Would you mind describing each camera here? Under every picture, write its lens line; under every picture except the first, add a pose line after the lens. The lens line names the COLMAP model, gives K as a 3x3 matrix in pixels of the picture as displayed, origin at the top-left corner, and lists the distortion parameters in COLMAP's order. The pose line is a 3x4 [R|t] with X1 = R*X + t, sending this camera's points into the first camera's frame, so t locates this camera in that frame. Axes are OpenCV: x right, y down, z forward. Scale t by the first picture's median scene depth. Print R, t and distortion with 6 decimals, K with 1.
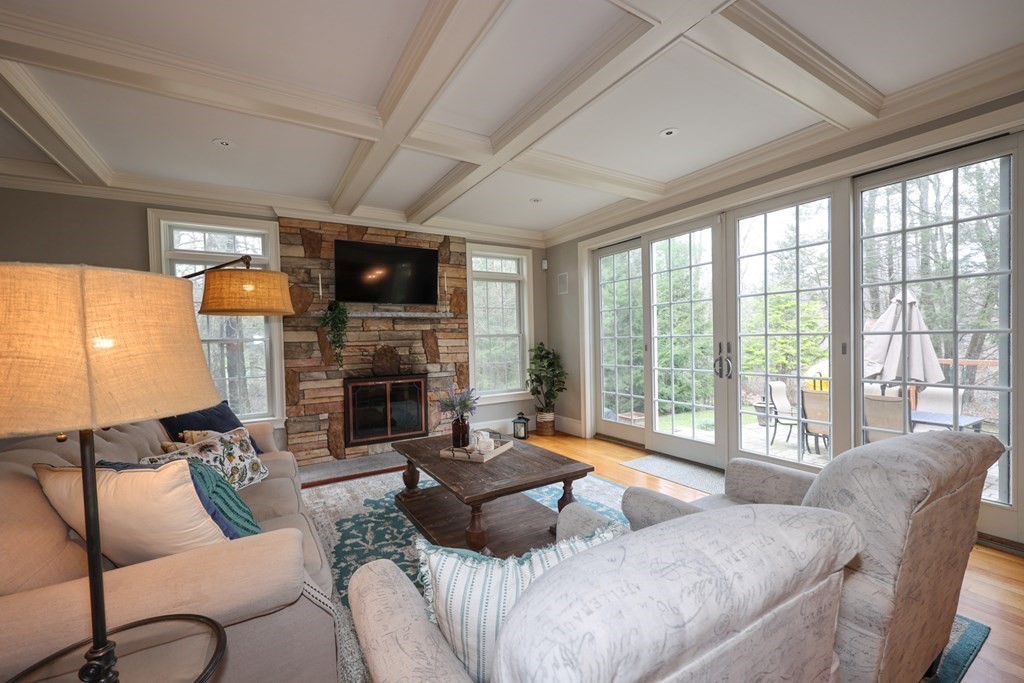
lens RADIAL K [[418.1, 0, 510.3], [0, 418.1, 341.1], [0, 0, 1]] dist [0.000036, -0.000222]
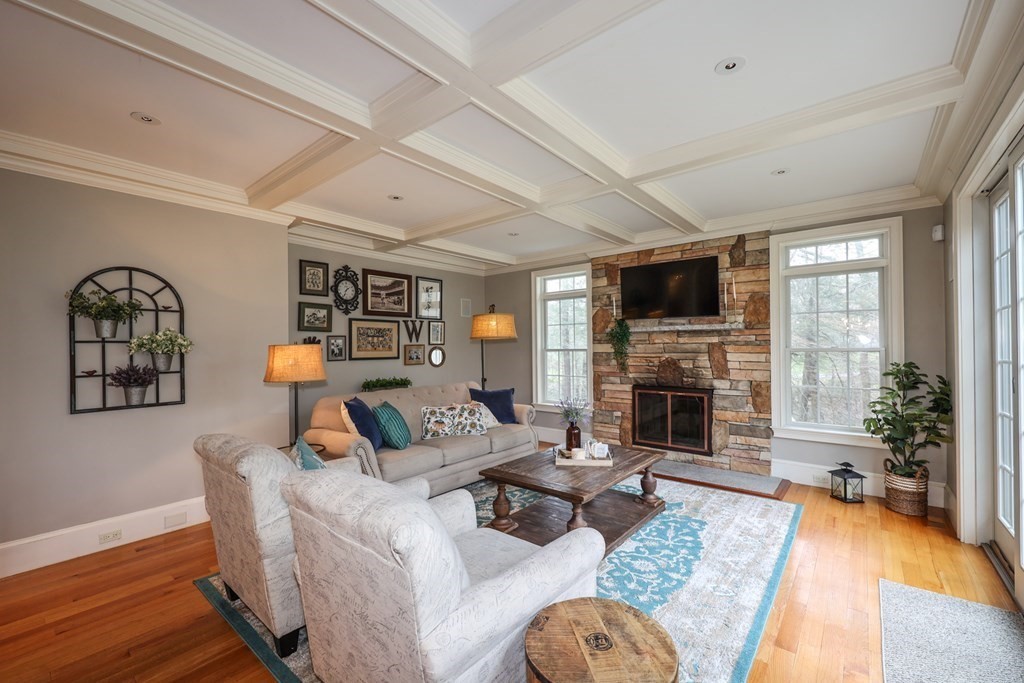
lens RADIAL K [[424.7, 0, 513.7], [0, 424.7, 344.1], [0, 0, 1]] dist [0.000838, 0.000053]
pose [[0.326300, 0.015263, -0.945143, 0.567114], [-0.005392, 0.999883, 0.014286, -0.035996], [0.945251, 0.000434, 0.326344, 0.279292]]
